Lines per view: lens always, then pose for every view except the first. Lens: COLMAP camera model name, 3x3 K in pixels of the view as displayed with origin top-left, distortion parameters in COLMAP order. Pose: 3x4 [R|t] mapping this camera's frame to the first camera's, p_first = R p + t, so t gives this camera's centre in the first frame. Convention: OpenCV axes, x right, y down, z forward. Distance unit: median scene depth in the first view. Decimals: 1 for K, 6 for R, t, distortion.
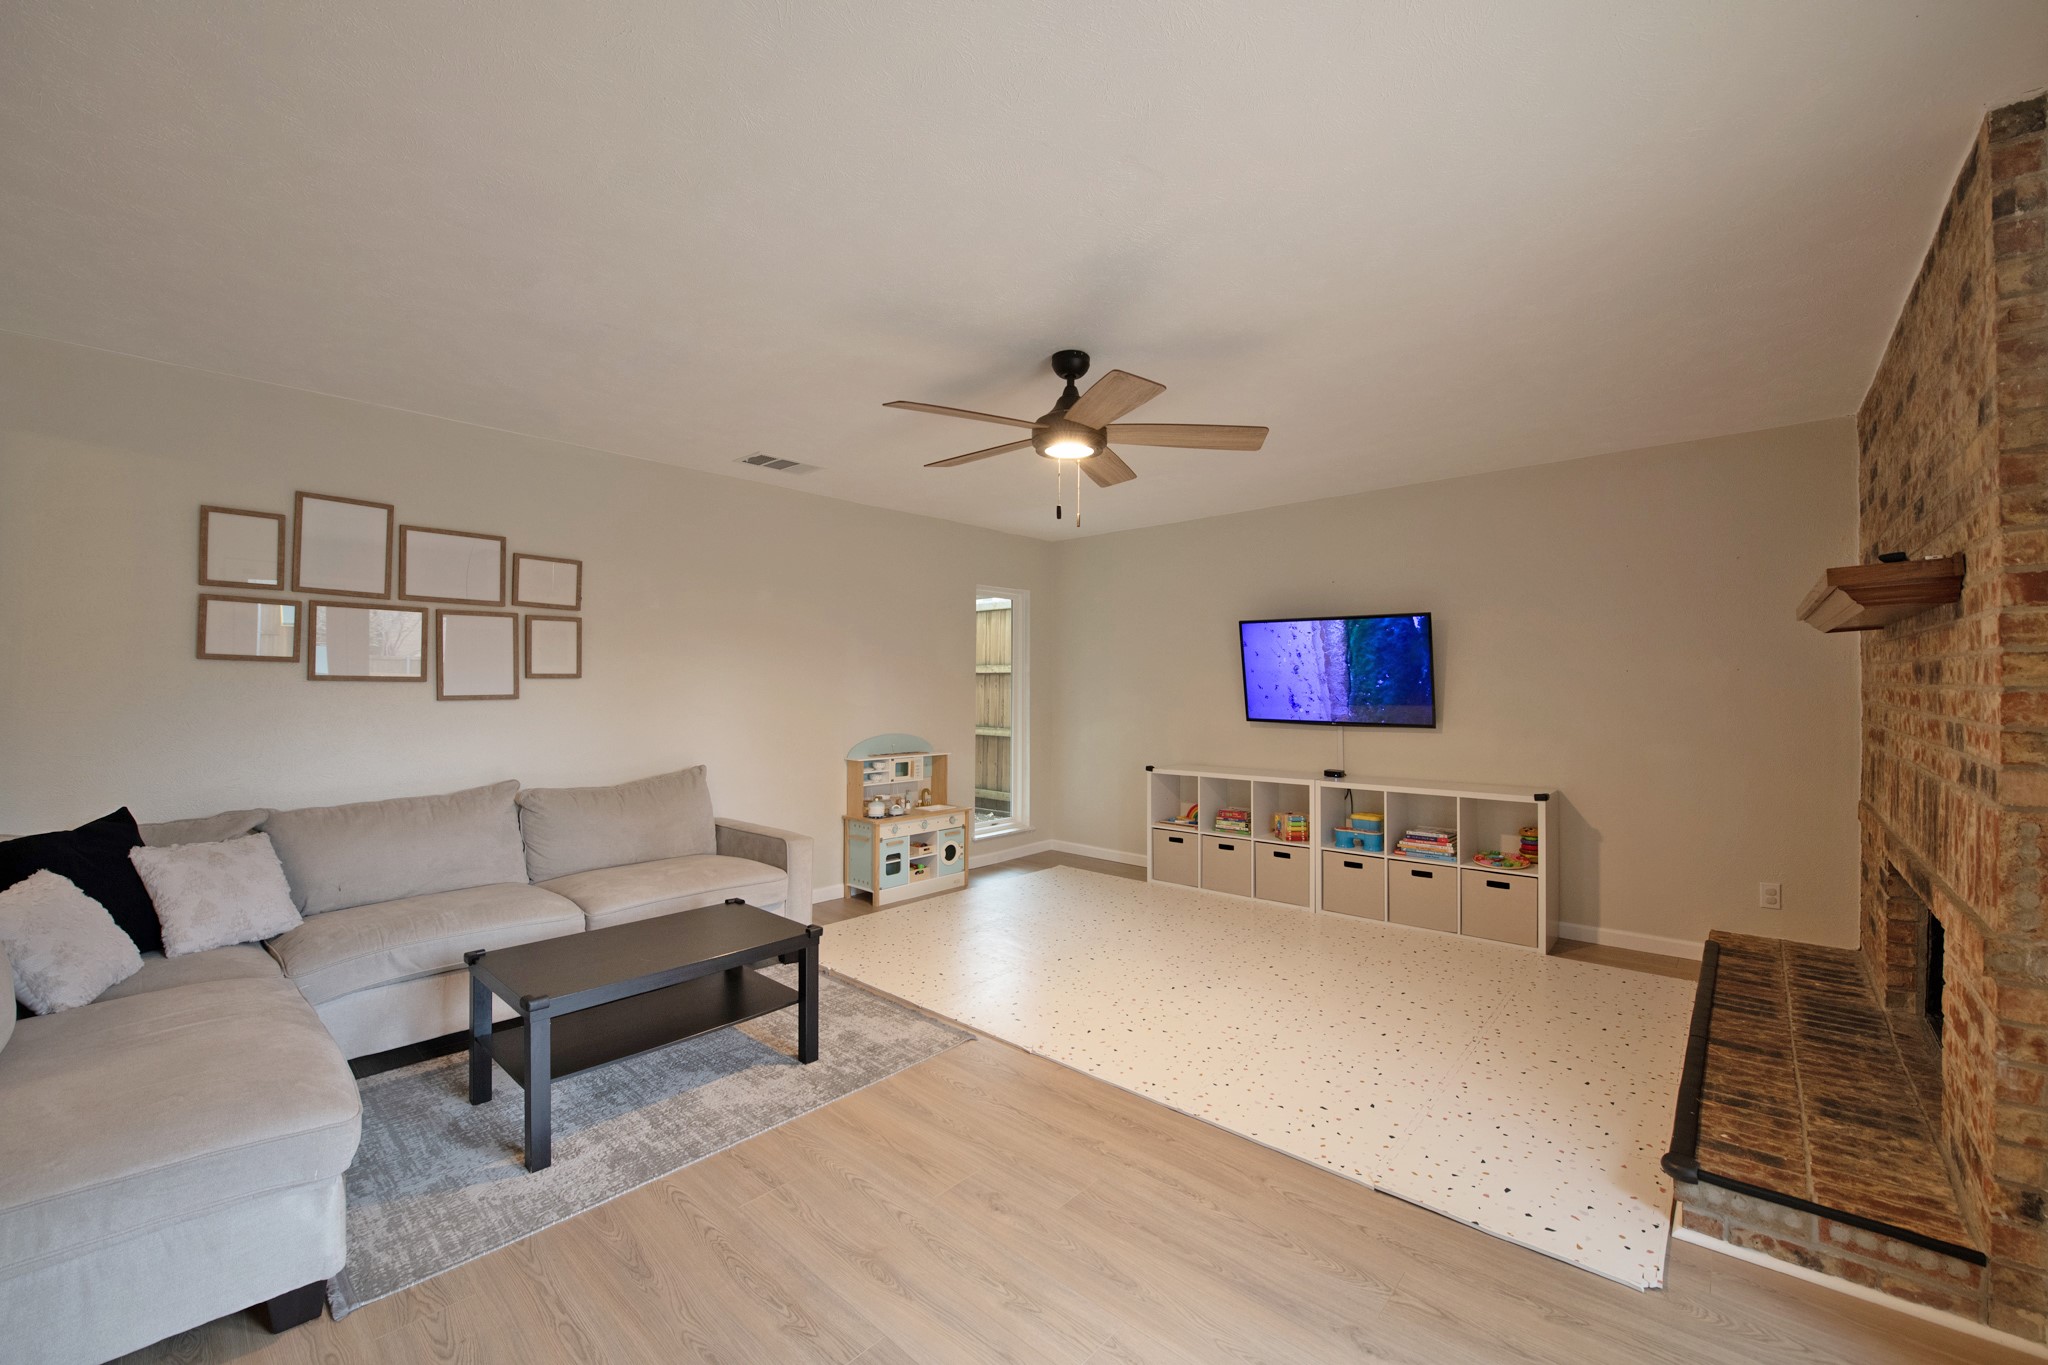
lens RADIAL K [[810.8, 0, 1016.9], [0, 810.8, 682.9], [0, 0, 1]] dist [-0.021303, -0.000528]
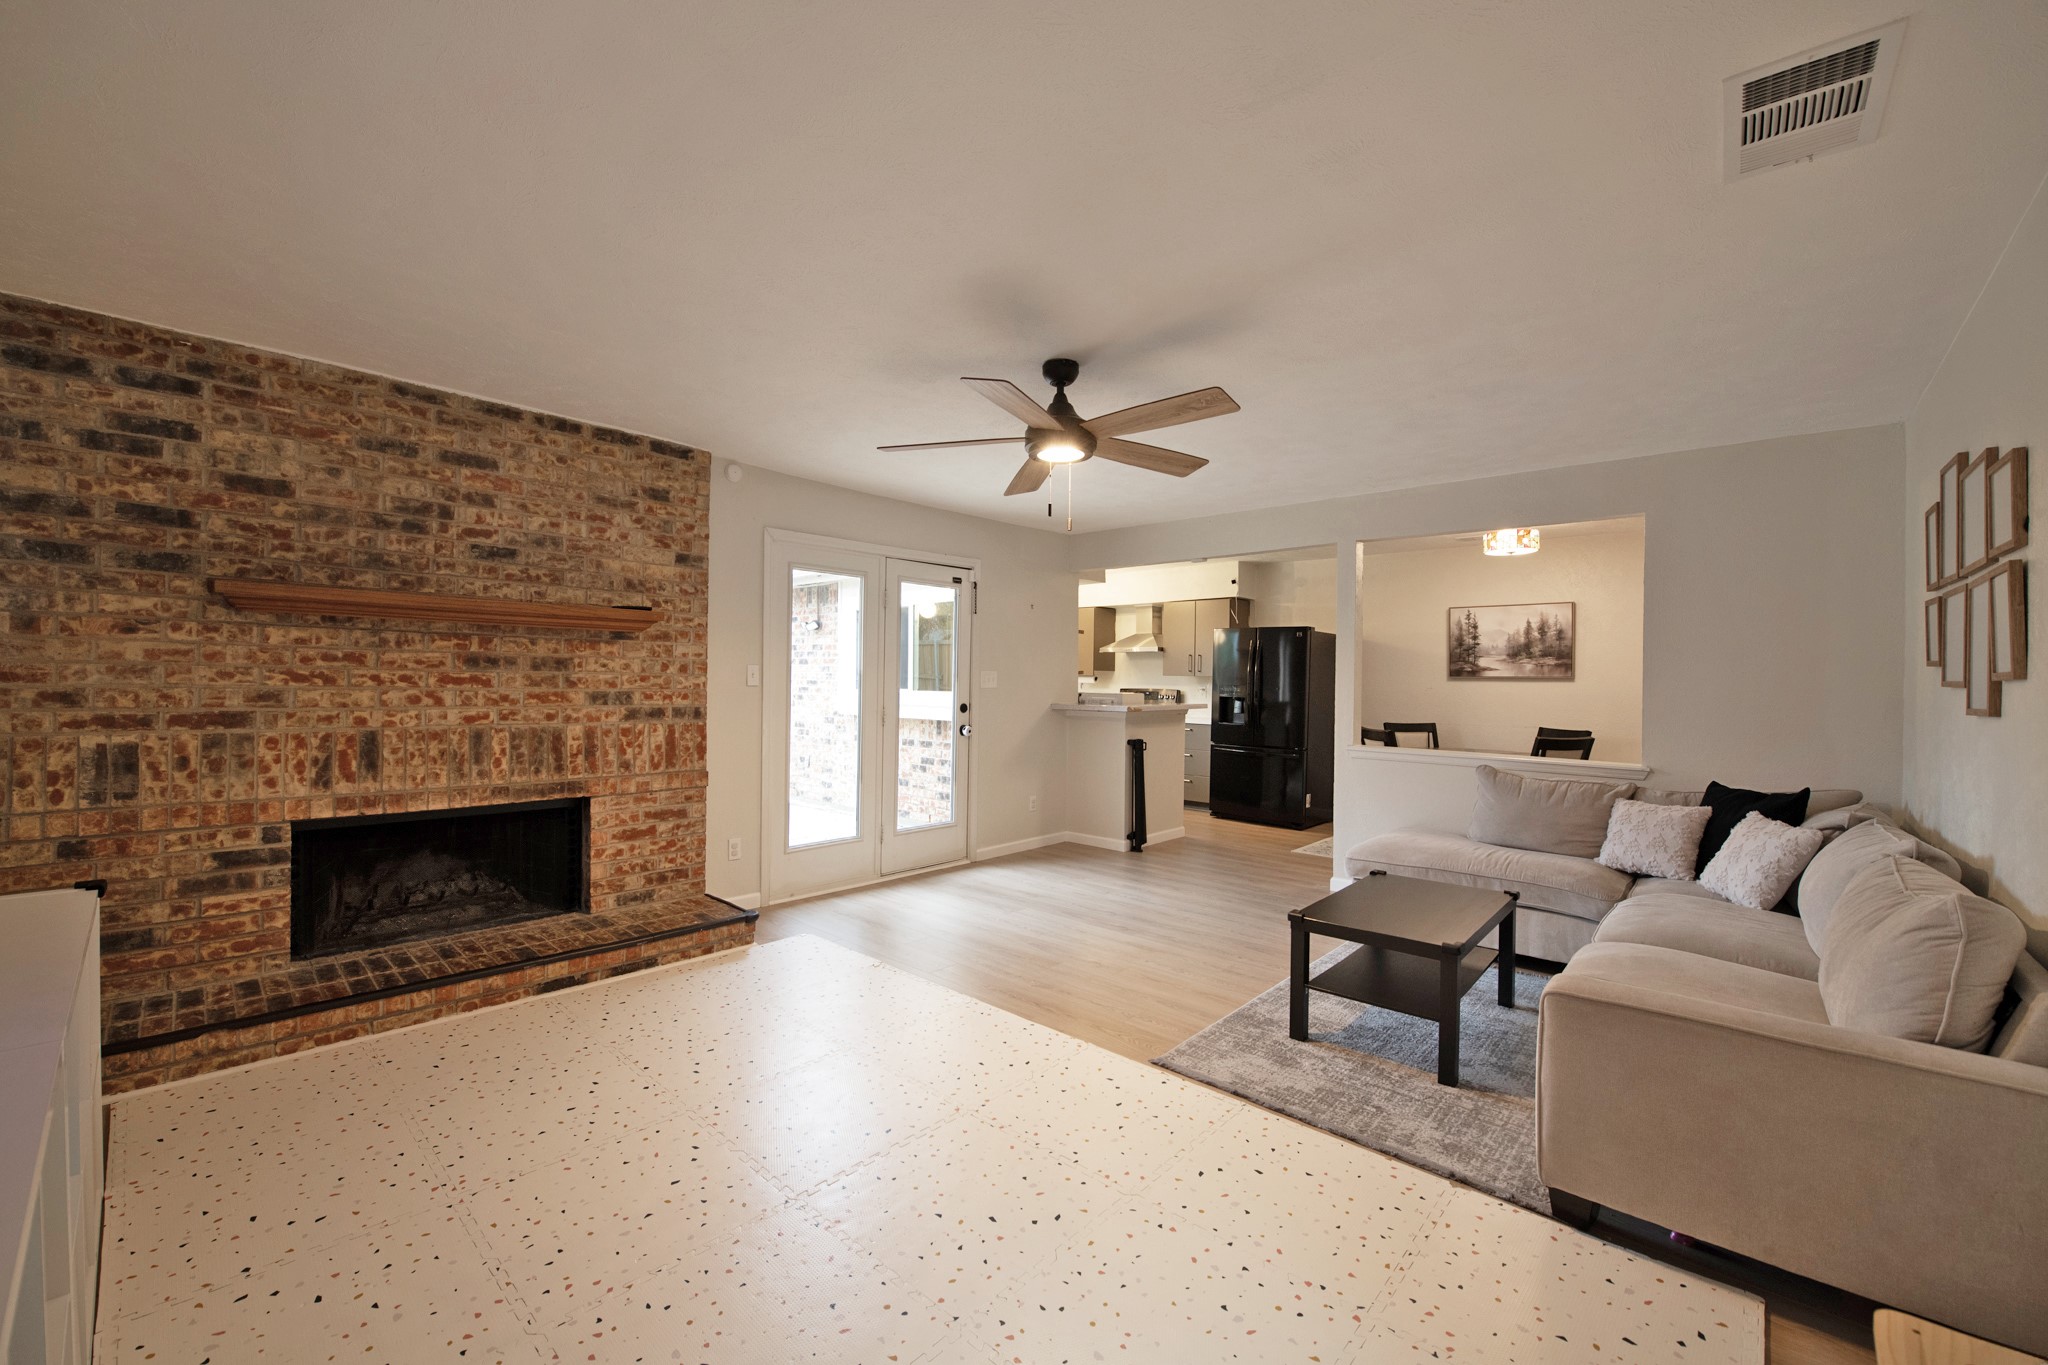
lens RADIAL K [[810.8, 0, 1016.9], [0, 810.8, 682.9], [0, 0, 1]] dist [-0.021303, -0.000528]
pose [[-0.999819, -0.015939, 0.010353, 0.099305], [-0.015911, 0.999870, 0.002782, 0.004976], [-0.010396, 0.002616, -0.999943, 1.904910]]
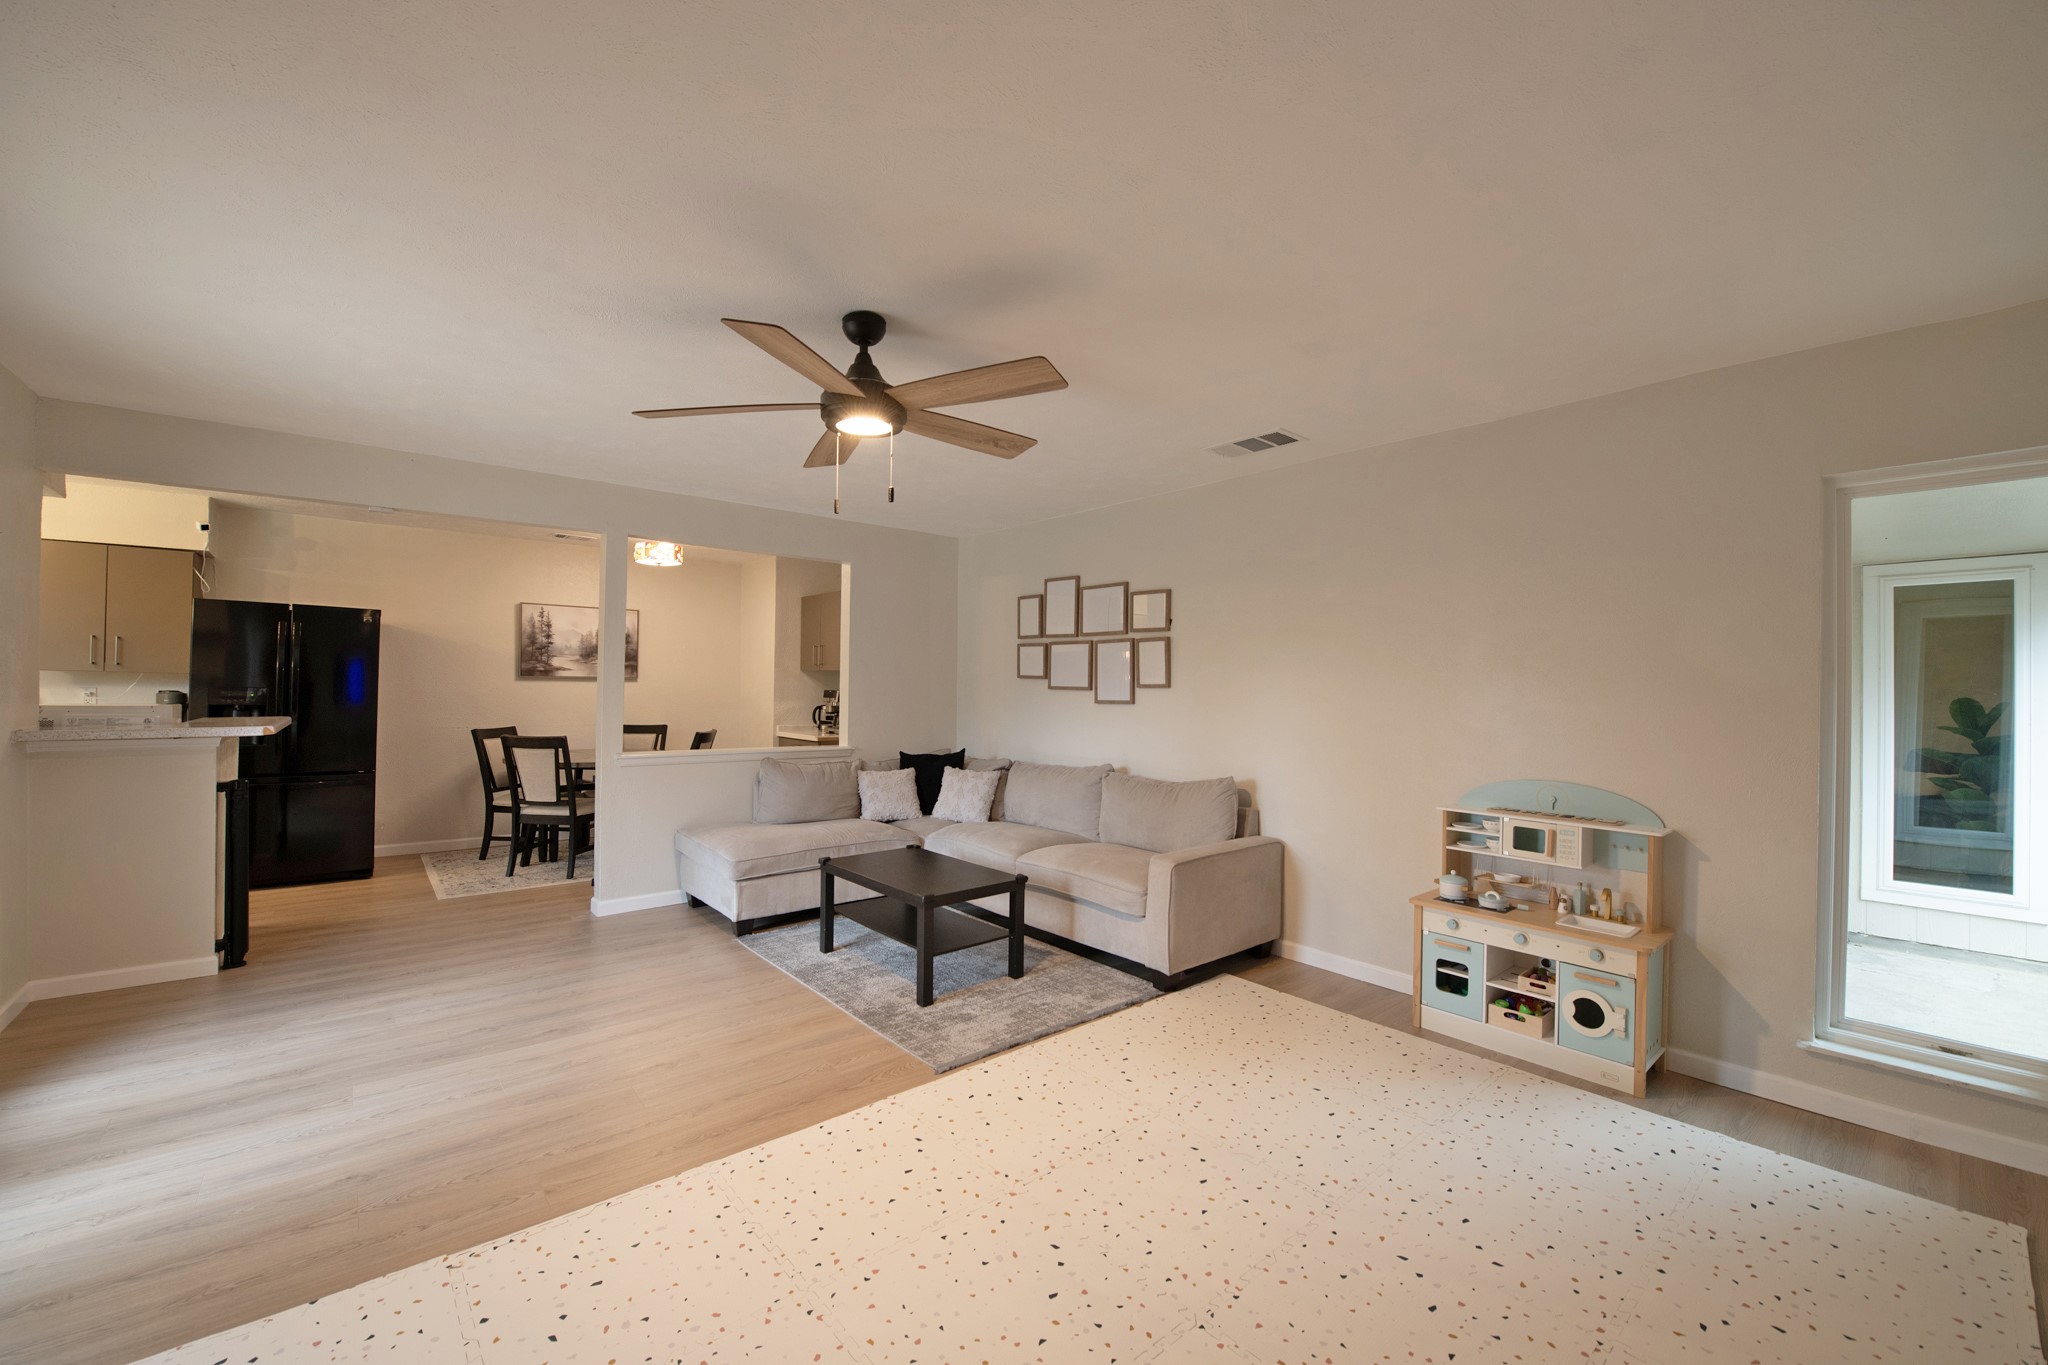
lens RADIAL K [[810.8, 0, 1016.9], [0, 810.8, 682.9], [0, 0, 1]] dist [-0.021303, -0.000528]
pose [[-0.134304, -0.009832, -0.990891, 0.850327], [-0.008968, 0.999922, -0.008707, -0.001176], [0.990900, 0.007717, -0.134382, 1.196920]]
